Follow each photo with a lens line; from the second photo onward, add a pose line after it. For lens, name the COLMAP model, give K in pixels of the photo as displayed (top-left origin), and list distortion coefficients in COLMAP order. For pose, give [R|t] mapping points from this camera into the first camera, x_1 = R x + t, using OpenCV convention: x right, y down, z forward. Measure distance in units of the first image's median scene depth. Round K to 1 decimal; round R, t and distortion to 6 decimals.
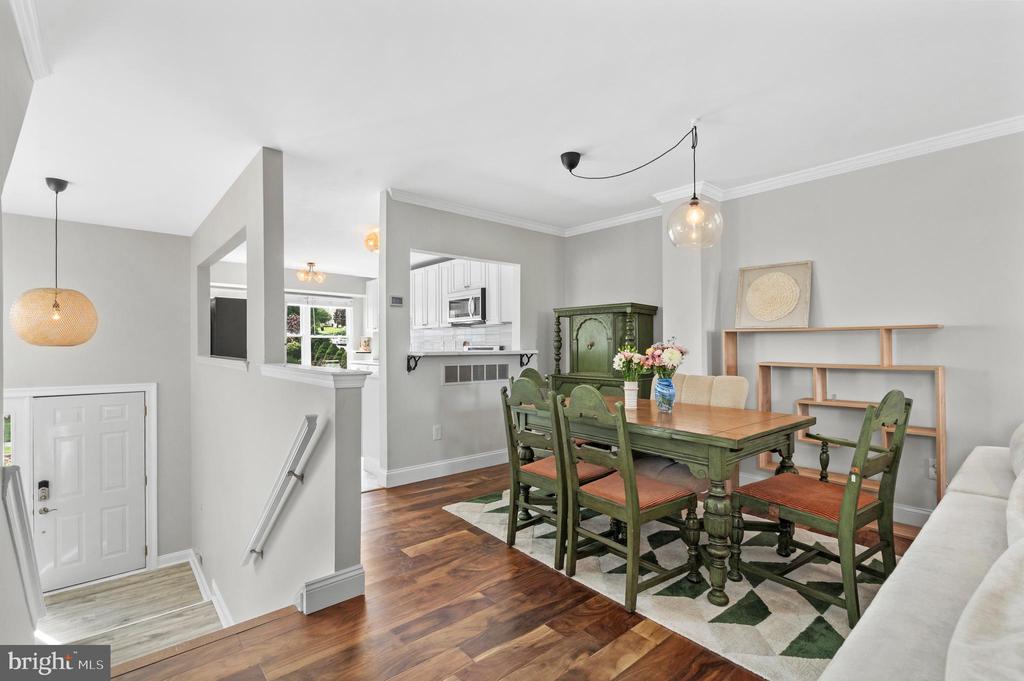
lens RADIAL K [[469.2, 0, 512.0], [0, 469.2, 340.5], [0, 0, 1]] dist [-0.001402, -0.000309]
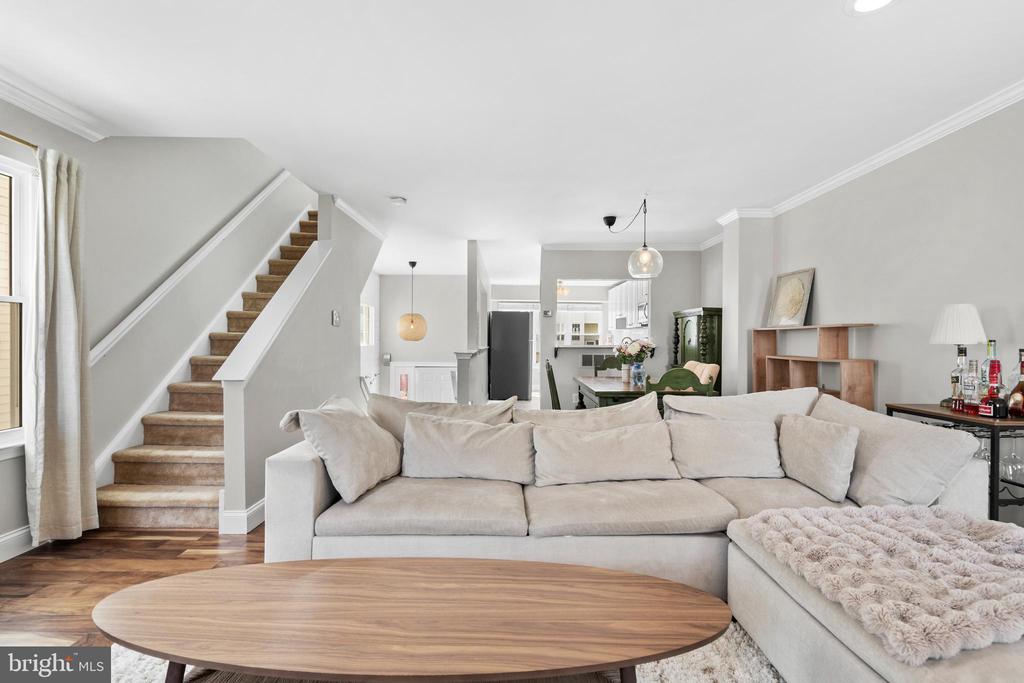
lens RADIAL K [[480.1, 0, 521.6], [0, 480.1, 346.7], [0, 0, 1]] dist [-0.000675, -0.000434]
pose [[0.765868, 0.009726, -0.642924, 0.697797], [0.004021, 0.999794, 0.019914, -0.002876], [0.642985, -0.017837, 0.765671, -0.301446]]
